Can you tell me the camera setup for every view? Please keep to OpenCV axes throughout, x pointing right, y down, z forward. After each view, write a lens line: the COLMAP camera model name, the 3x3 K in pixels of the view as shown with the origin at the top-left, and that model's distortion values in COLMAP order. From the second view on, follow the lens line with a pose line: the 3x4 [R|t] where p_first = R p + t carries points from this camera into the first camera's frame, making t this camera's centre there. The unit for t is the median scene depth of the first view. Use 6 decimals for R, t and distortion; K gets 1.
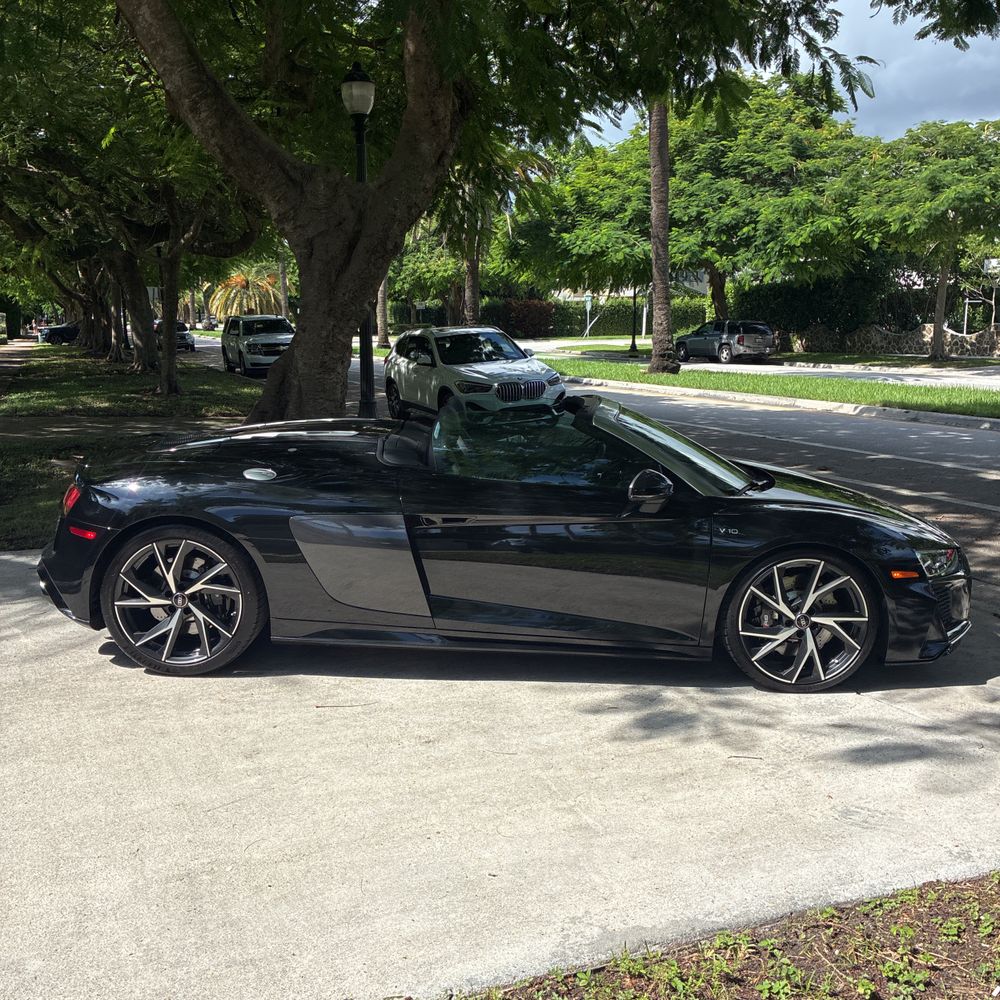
lens RADIAL K [[1010.3, 0, 486.4], [0, 1010.3, 497.6], [0, 0, 1]] dist [-0.002649, 0.039691]
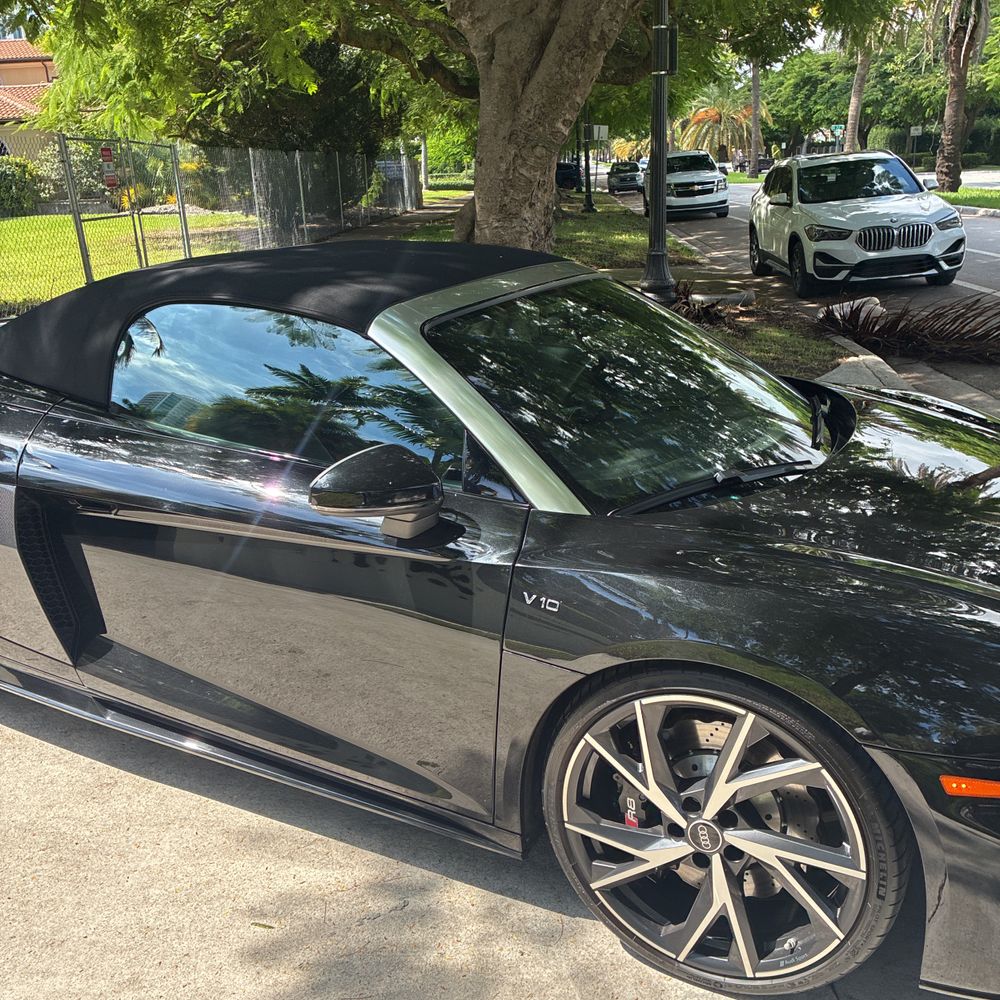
lens RADIAL K [[1006.7, 0, 496.0], [0, 1006.7, 496.4], [0, 0, 1]] dist [0.024439, -0.014487]
pose [[0.896318, 0.107407, -0.430207, 0.096061], [-0.042279, 0.986500, 0.158207, -0.018691], [0.441392, -0.123615, 0.888759, 0.146299]]
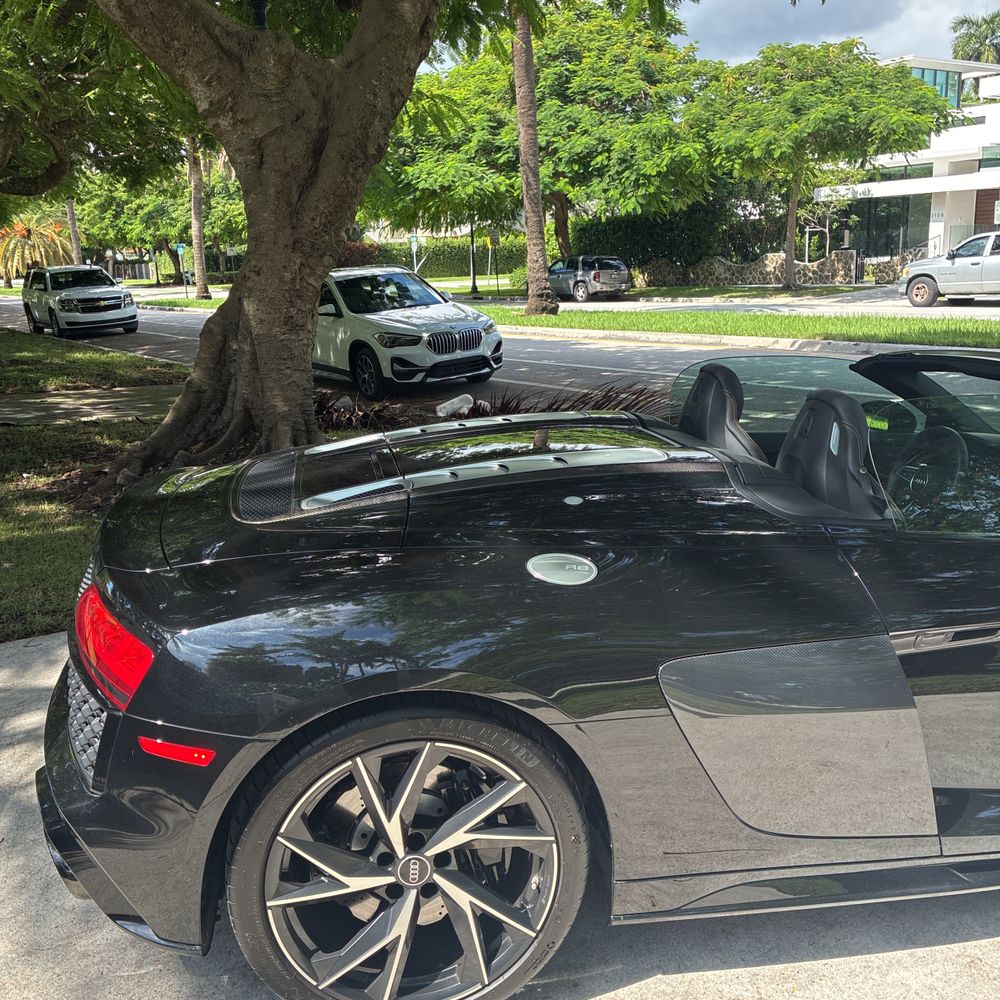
lens RADIAL K [[1007.2, 0, 502.9], [0, 1007.2, 494.3], [0, 0, 1]] dist [0.030571, -0.014606]
pose [[0.978298, -0.076765, 0.192460, -0.082120], [0.066930, 0.996123, 0.057097, -0.020695], [-0.196097, -0.042977, 0.979642, 0.137739]]
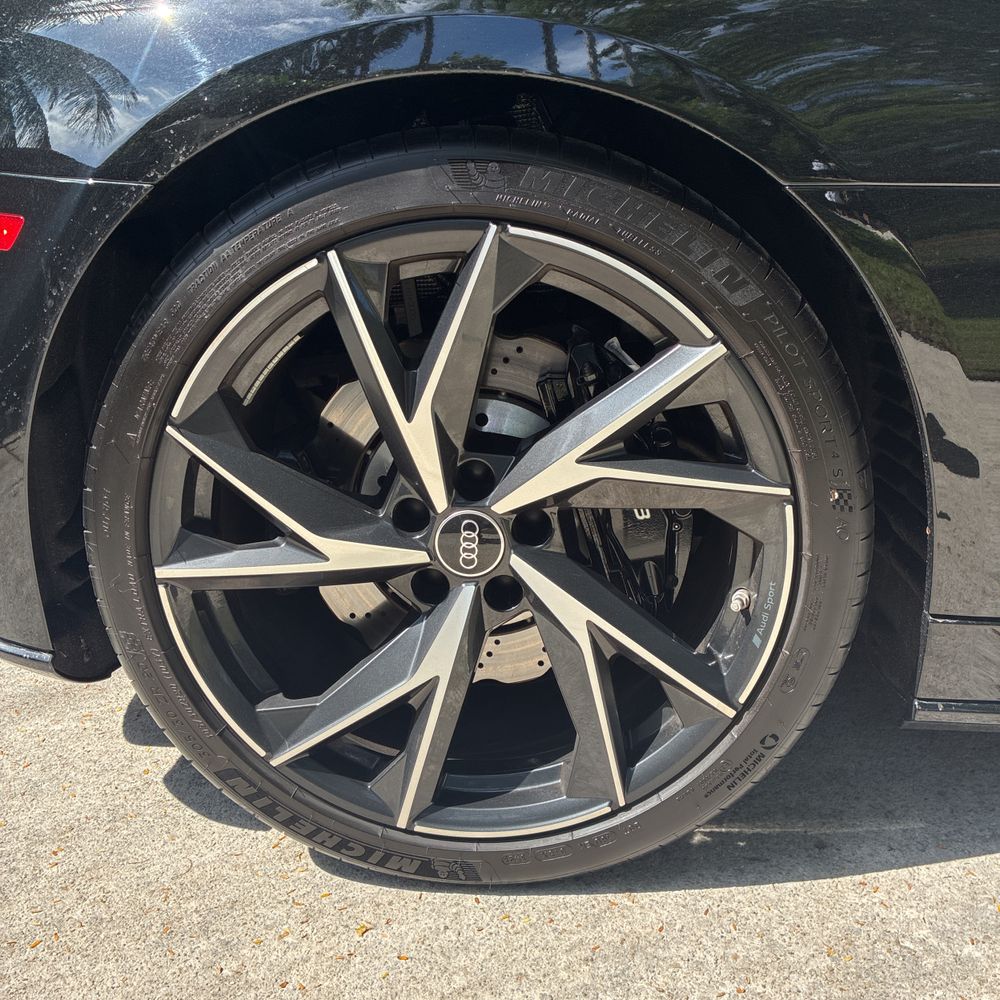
lens RADIAL K [[1017.8, 0, 506.6], [0, 1017.8, 473.3], [0, 0, 1]] dist [0.010428, 0.033766]
pose [[0.997798, -0.041632, -0.051629, -0.069196], [0.047243, 0.992505, 0.112706, 0.015739], [0.046550, -0.114896, 0.992286, 0.194301]]
